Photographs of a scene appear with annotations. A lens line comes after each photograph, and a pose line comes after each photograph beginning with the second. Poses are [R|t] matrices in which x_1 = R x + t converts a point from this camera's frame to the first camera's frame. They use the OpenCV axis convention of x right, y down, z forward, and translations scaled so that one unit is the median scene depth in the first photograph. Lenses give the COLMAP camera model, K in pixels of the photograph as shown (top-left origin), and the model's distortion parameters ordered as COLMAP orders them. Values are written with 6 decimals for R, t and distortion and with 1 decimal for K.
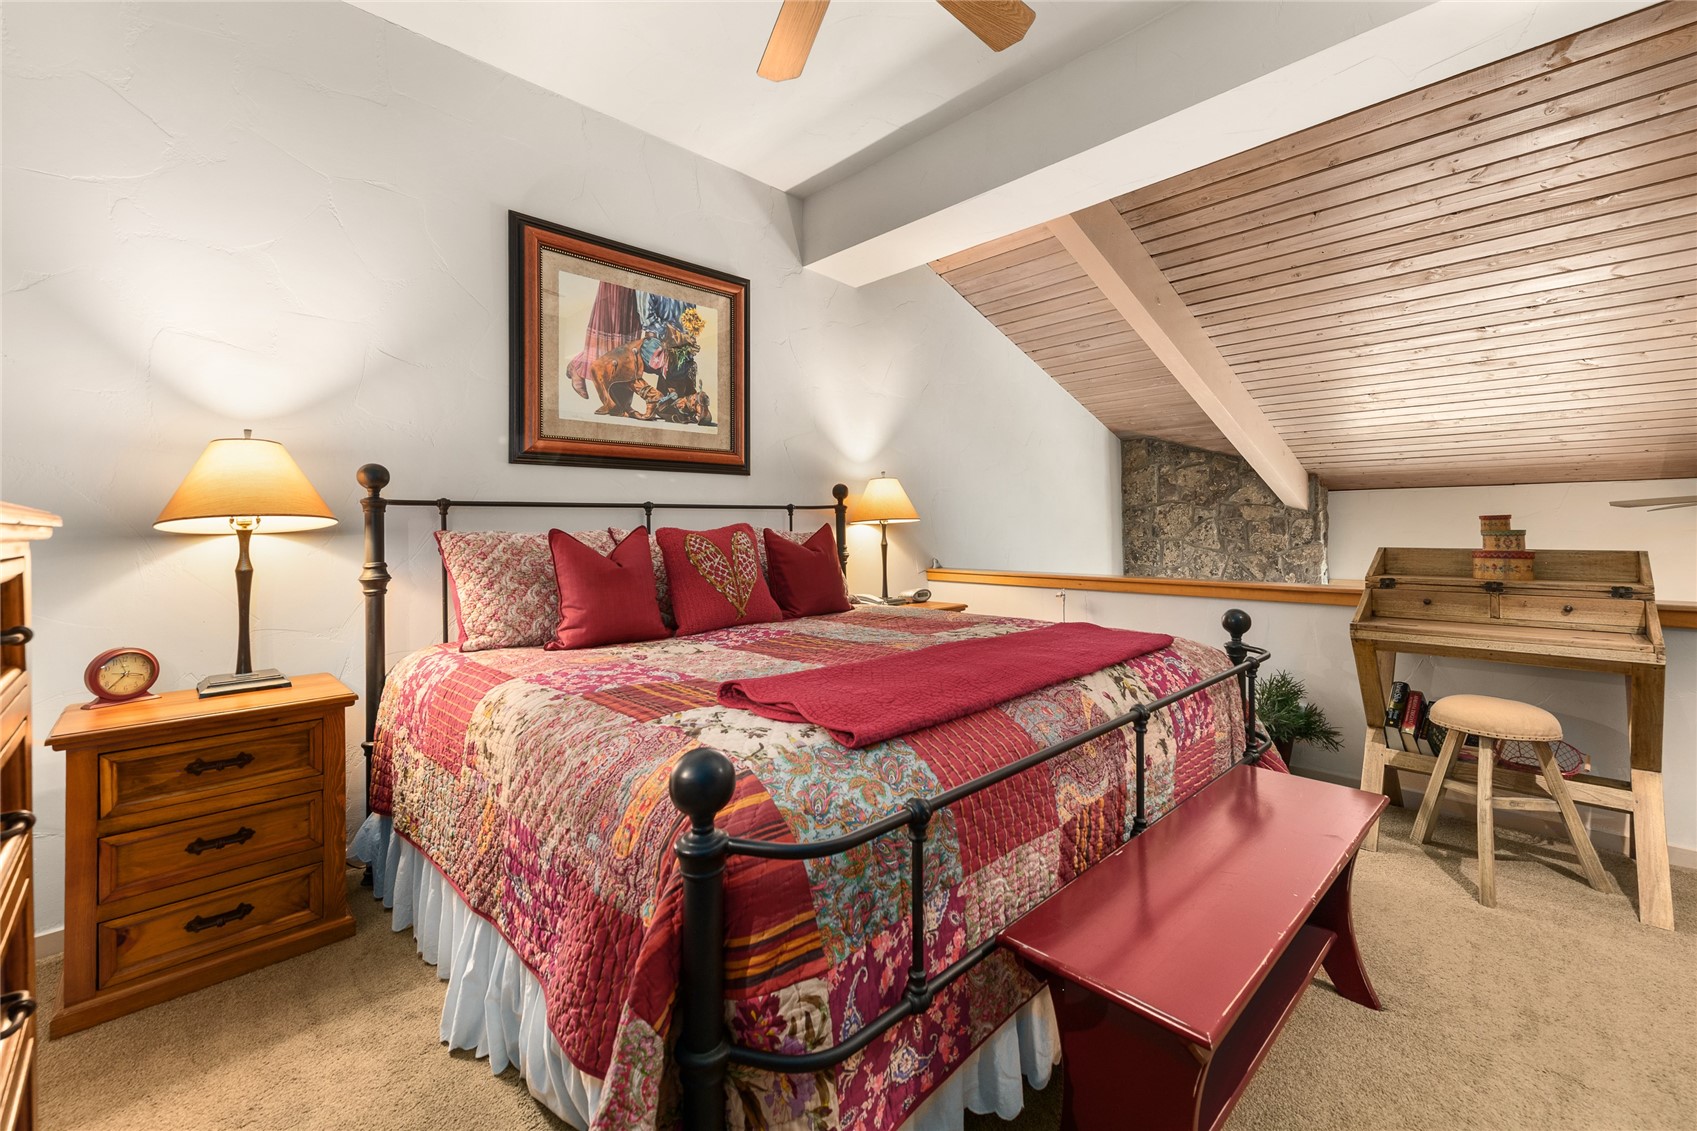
lens RADIAL K [[715.7, 0, 856.8], [0, 715.7, 518.4], [0, 0, 1]] dist [0.019095, -0.000019]
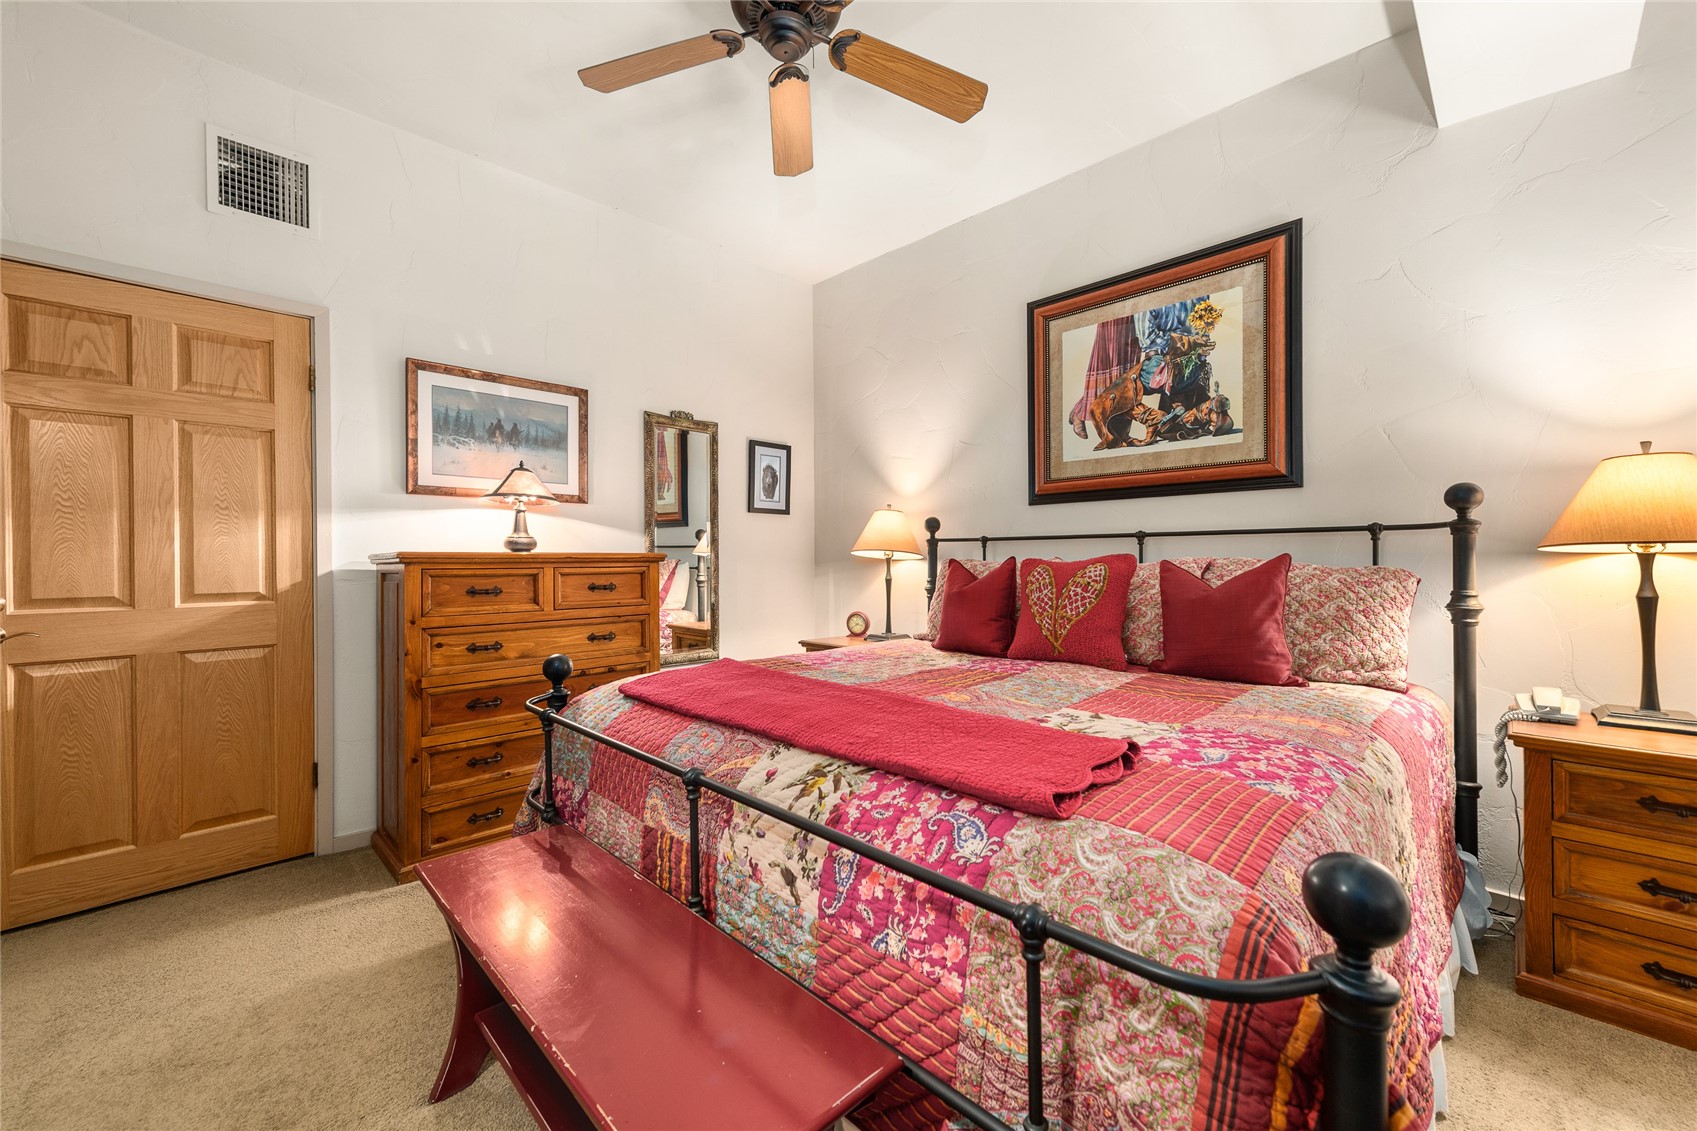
lens RADIAL K [[680.8, 0, 853.3], [0, 680.8, 559.1], [0, 0, 1]] dist [0.007562, -0.000331]
pose [[-0.005087, 0.011652, -0.999919, 0.614373], [0.015115, 0.999819, 0.011574, -0.001558], [0.999873, -0.015055, -0.005262, 0.605203]]
